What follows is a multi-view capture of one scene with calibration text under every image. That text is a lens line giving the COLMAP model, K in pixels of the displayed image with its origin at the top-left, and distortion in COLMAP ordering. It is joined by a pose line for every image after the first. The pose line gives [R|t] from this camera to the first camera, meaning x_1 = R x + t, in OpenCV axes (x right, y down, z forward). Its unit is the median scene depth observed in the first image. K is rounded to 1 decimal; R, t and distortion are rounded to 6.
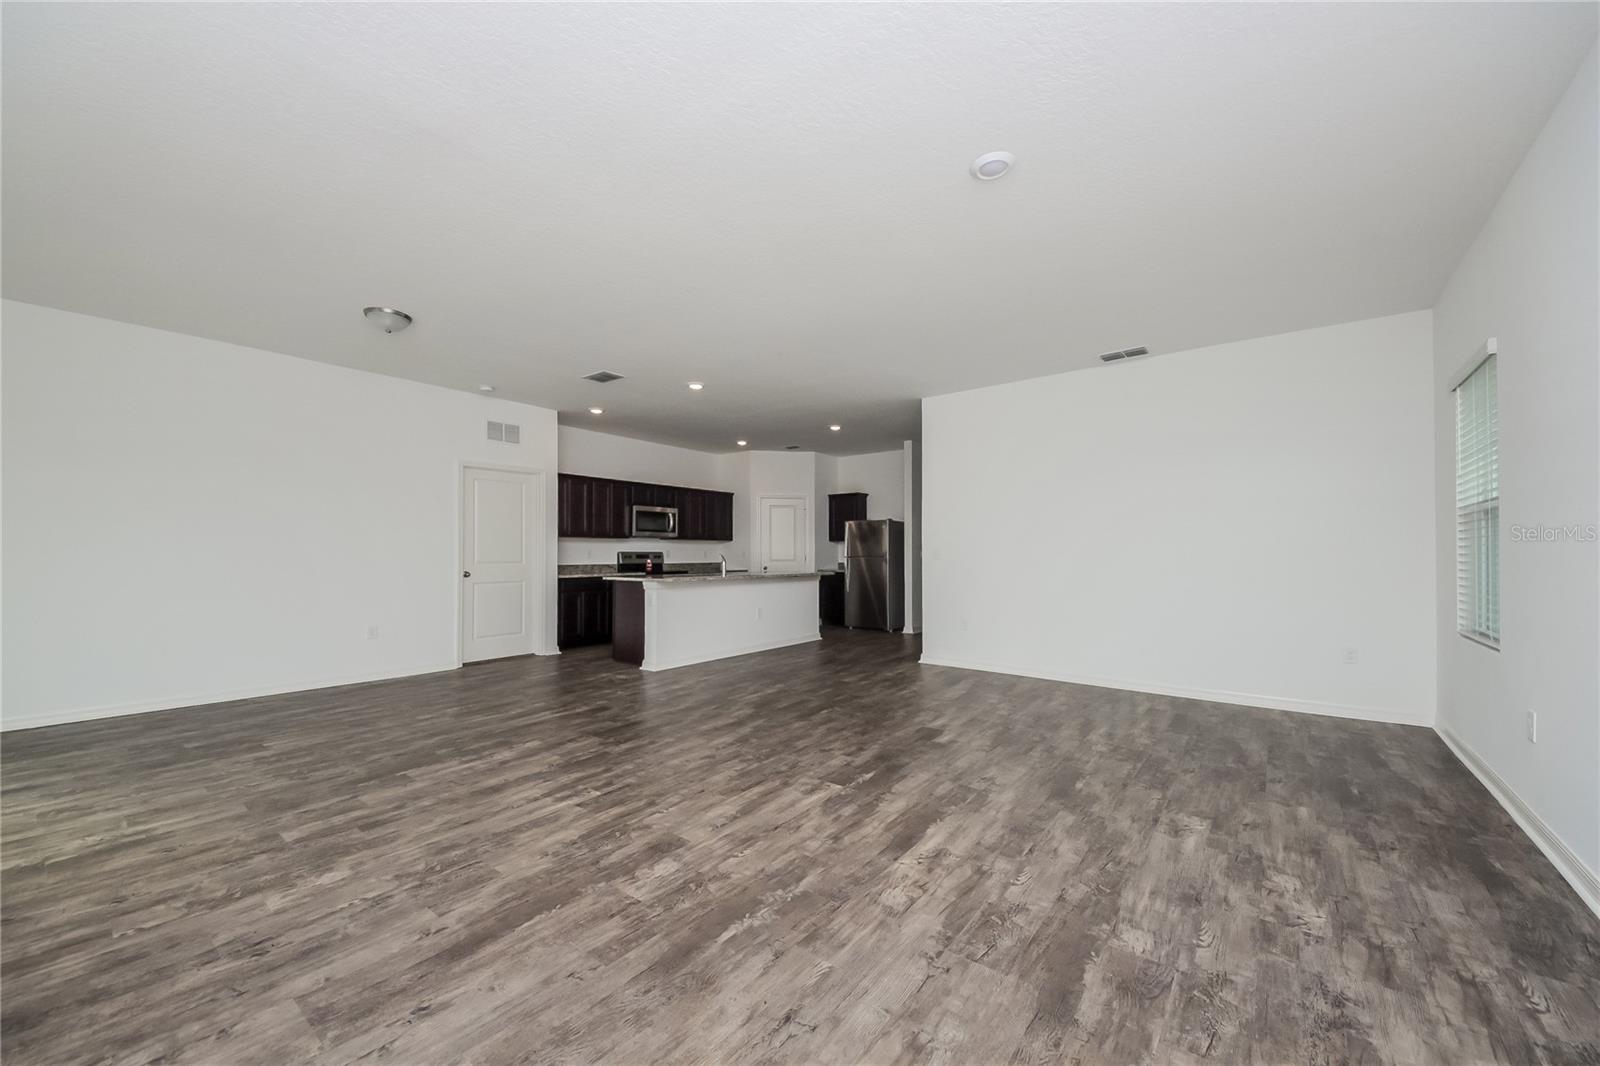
lens RADIAL K [[599.9, 0, 797.4], [0, 599.9, 553.8], [0, 0, 1]] dist [0.040470, -0.009122]
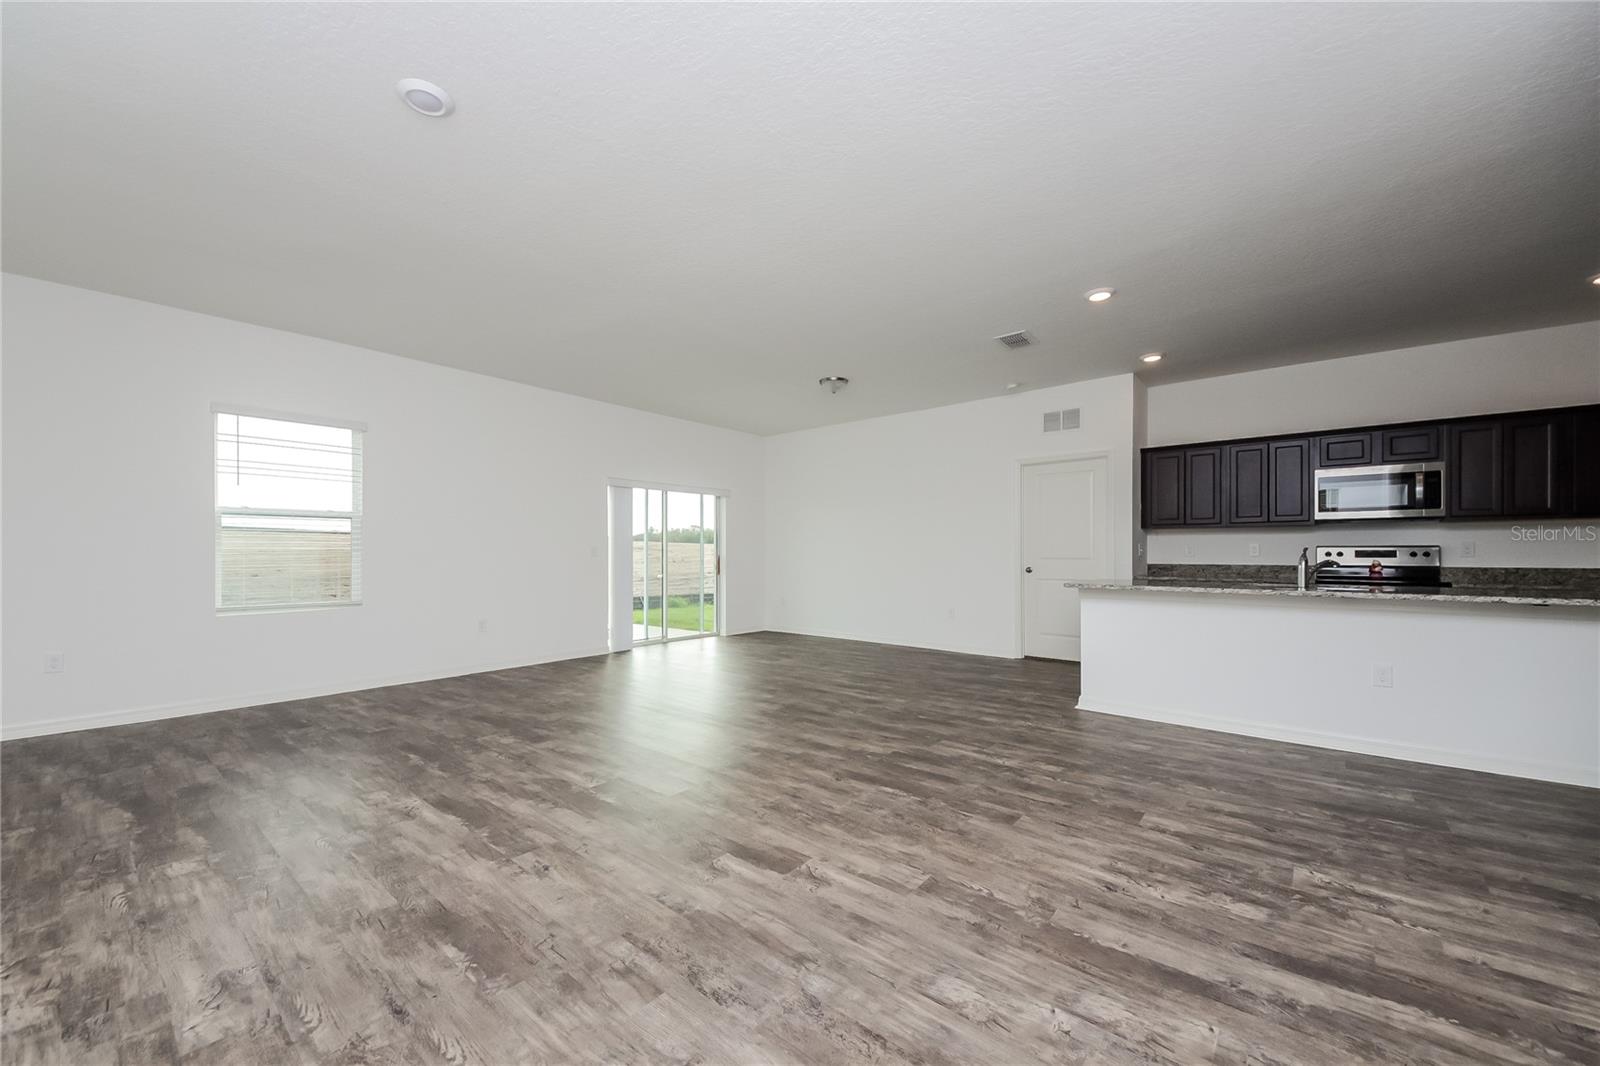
lens RADIAL K [[599.9, 0, 797.4], [0, 599.9, 553.8], [0, 0, 1]] dist [0.040470, -0.009122]
pose [[-0.034513, 0.006689, -0.999382, 1.047708], [0.009420, 0.999935, 0.006367, -0.003224], [0.999360, -0.009194, -0.034574, 1.363671]]
